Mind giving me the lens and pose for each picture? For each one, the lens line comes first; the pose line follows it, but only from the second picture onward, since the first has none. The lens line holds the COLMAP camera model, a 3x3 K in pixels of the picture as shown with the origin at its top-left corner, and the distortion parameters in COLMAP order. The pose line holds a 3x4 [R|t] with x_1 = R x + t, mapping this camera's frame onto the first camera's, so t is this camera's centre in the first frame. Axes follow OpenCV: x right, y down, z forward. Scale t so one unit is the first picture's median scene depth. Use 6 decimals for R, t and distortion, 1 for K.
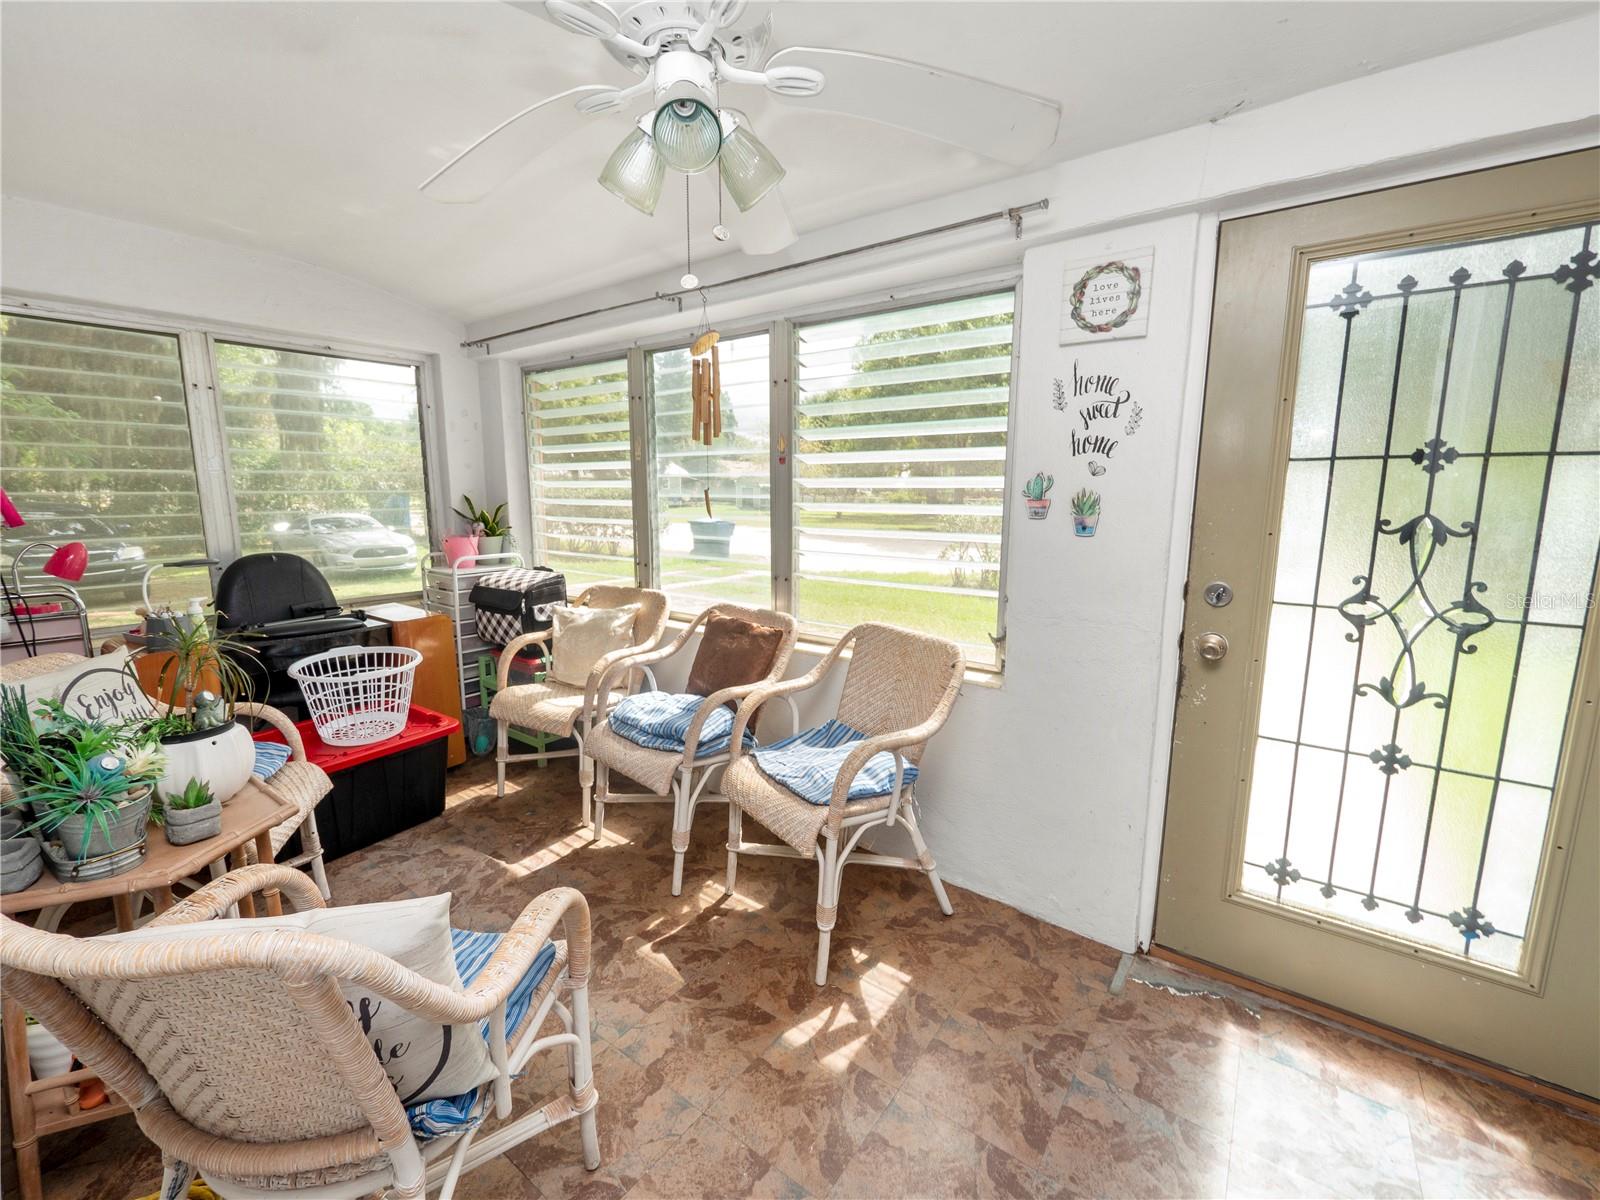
lens RADIAL K [[672.9, 0, 792.9], [0, 672.9, 594.3], [0, 0, 1]] dist [-0.003771, 0.000028]
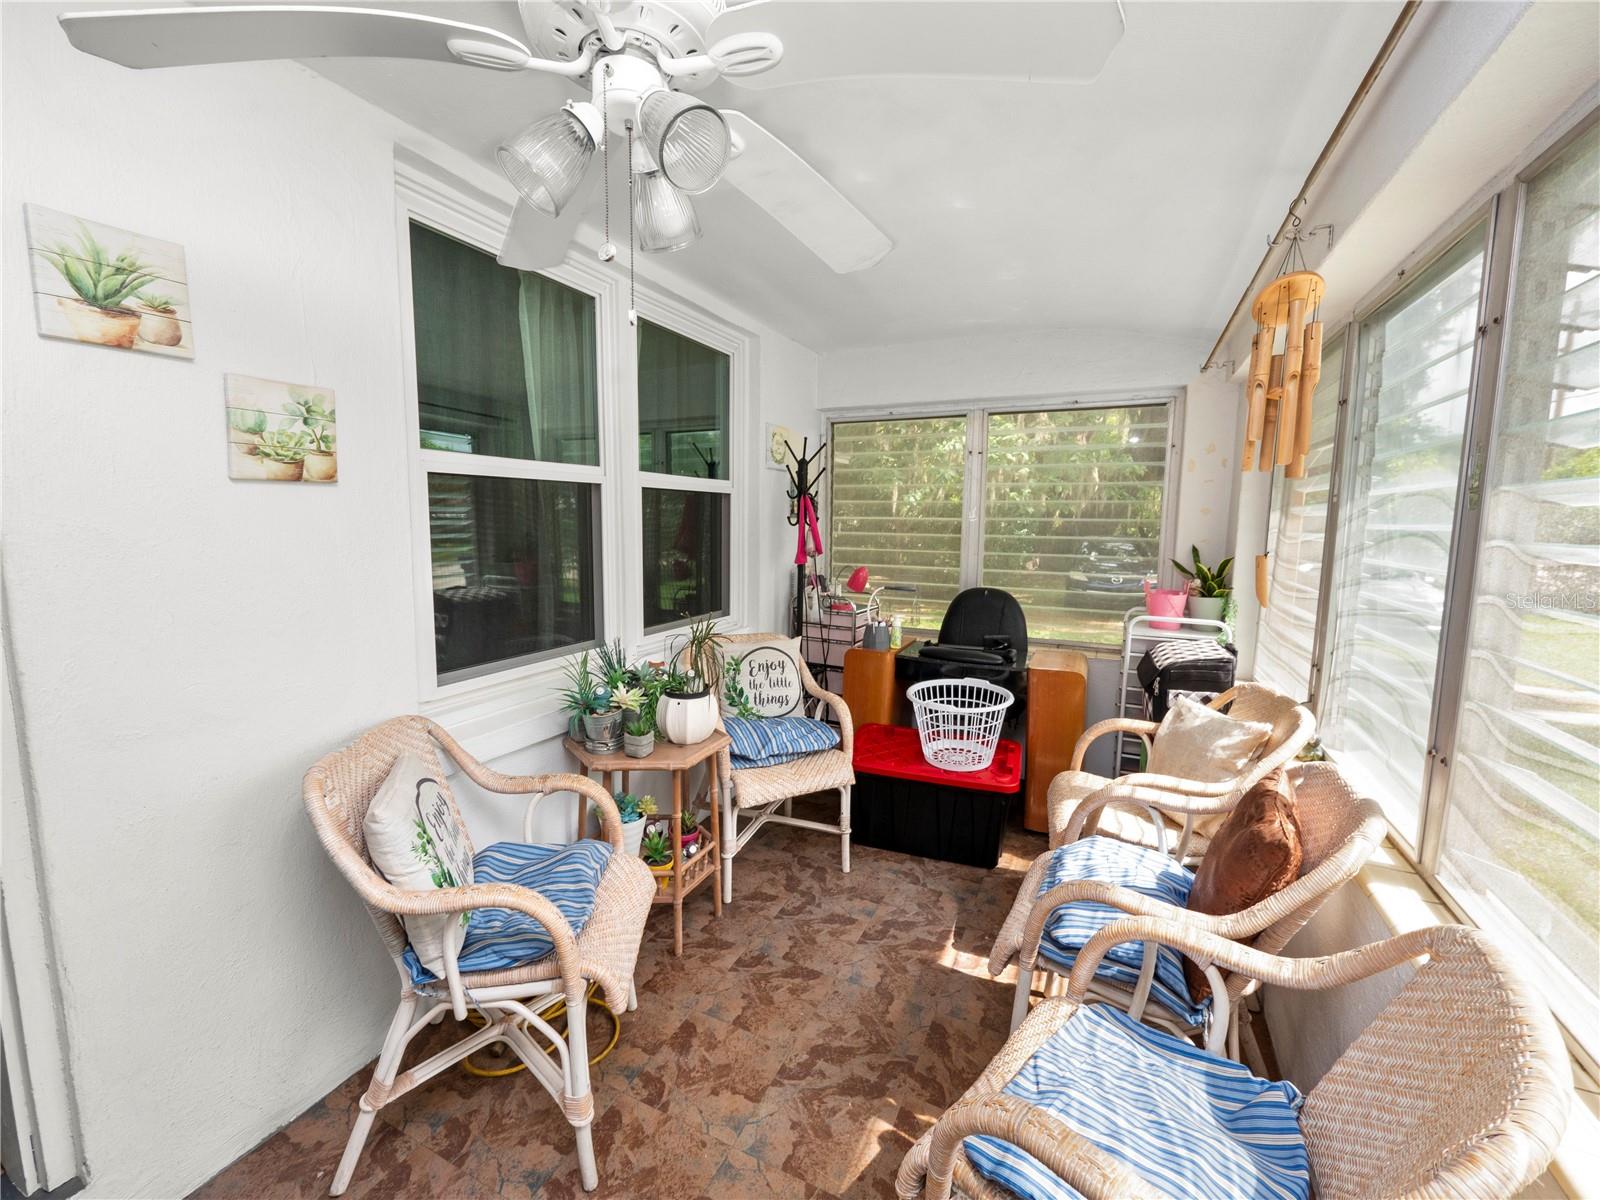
lens RADIAL K [[672.9, 0, 795.7], [0, 672.9, 598.8], [0, 0, 1]] dist [-0.003771, 0.000028]
pose [[0.190948, 0.115122, -0.974826, 0.328215], [-0.167044, 0.982424, 0.083299, -0.091481], [0.967282, 0.146933, 0.206822, 0.467364]]
